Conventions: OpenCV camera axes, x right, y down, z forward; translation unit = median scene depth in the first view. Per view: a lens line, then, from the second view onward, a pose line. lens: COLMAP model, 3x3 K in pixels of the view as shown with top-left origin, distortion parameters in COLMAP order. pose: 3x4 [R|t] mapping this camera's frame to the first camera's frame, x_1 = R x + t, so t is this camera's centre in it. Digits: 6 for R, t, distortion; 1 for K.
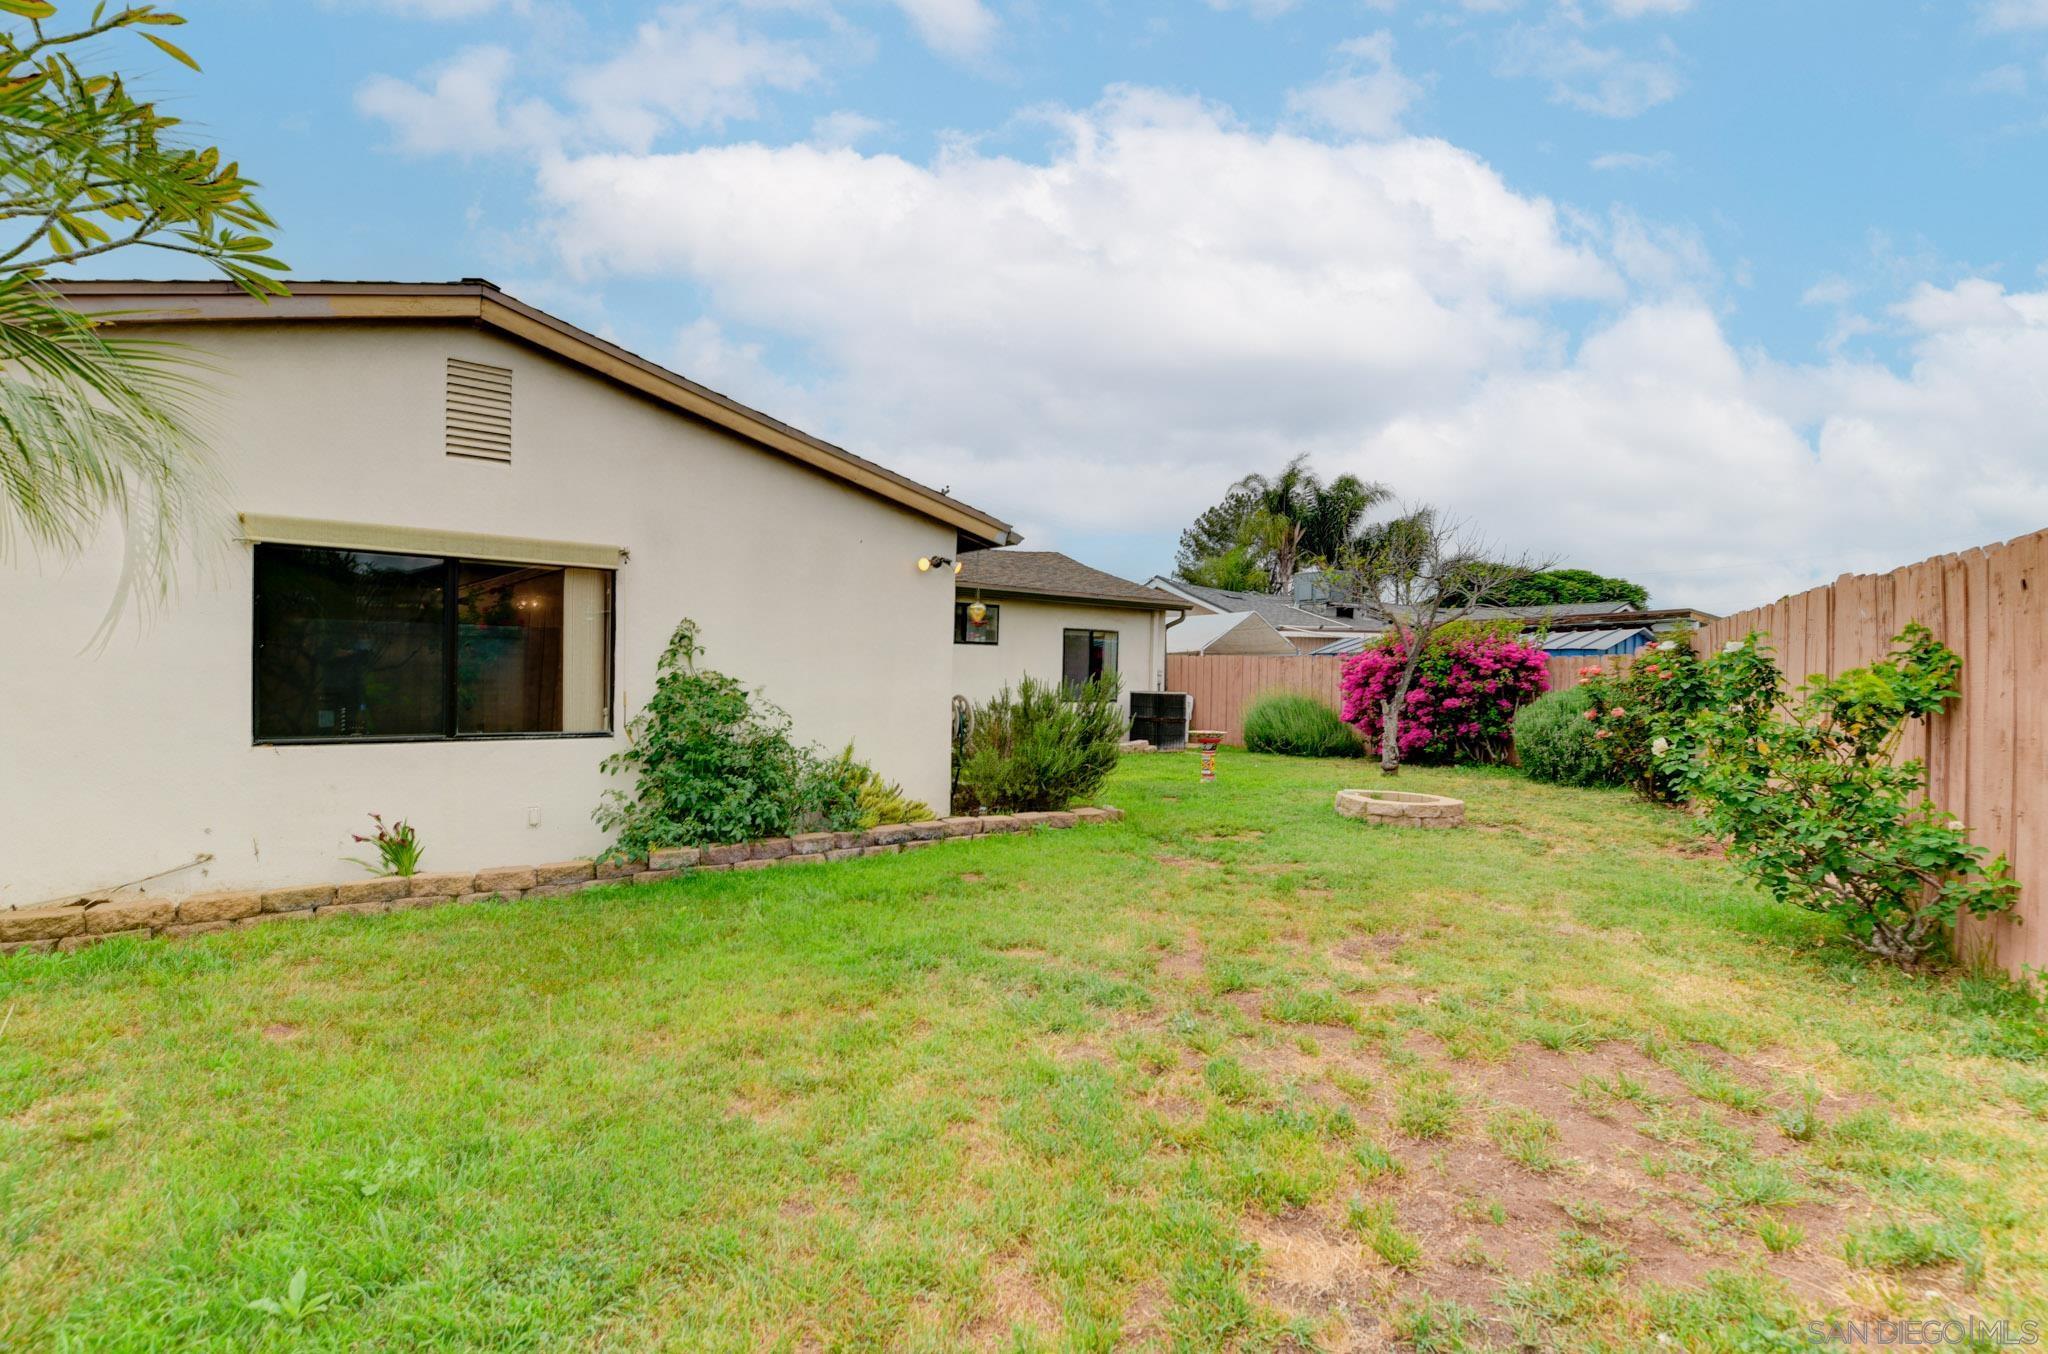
lens RADIAL K [[900.2, 0, 1028.0], [0, 900.2, 679.4], [0, 0, 1]] dist [-0.004303, -0.001822]
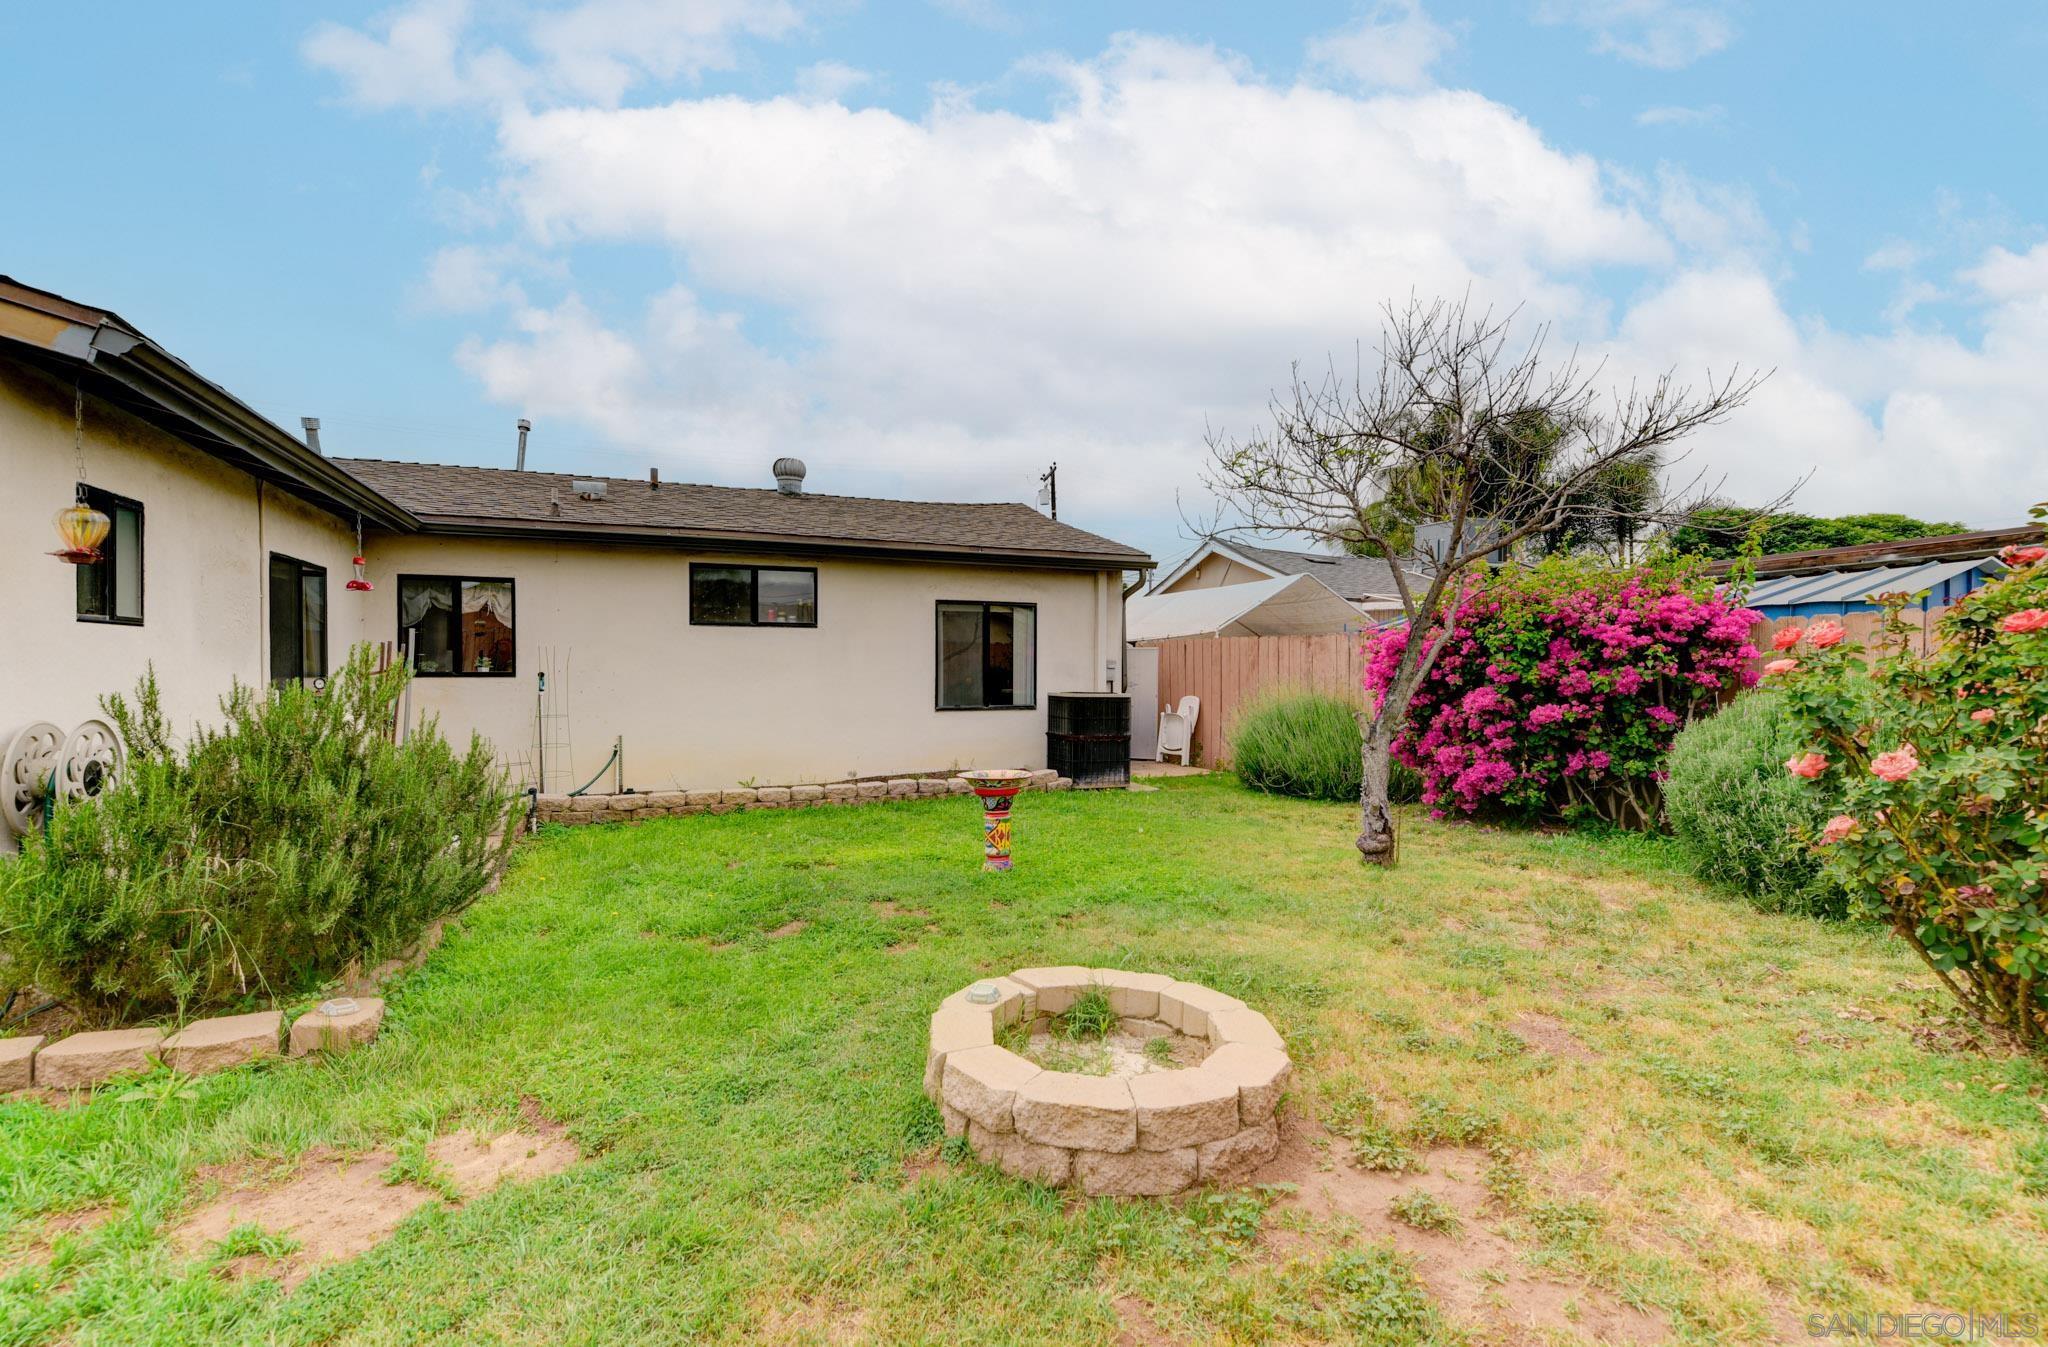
lens RADIAL K [[900.2, 0, 1026.6], [0, 900.2, 678.1], [0, 0, 1]] dist [-0.004303, -0.001822]
pose [[0.974698, -0.013842, -0.223096, 0.288372], [0.014430, 0.999895, 0.001005, 0.000933], [0.223059, -0.004198, 0.974796, 0.419467]]
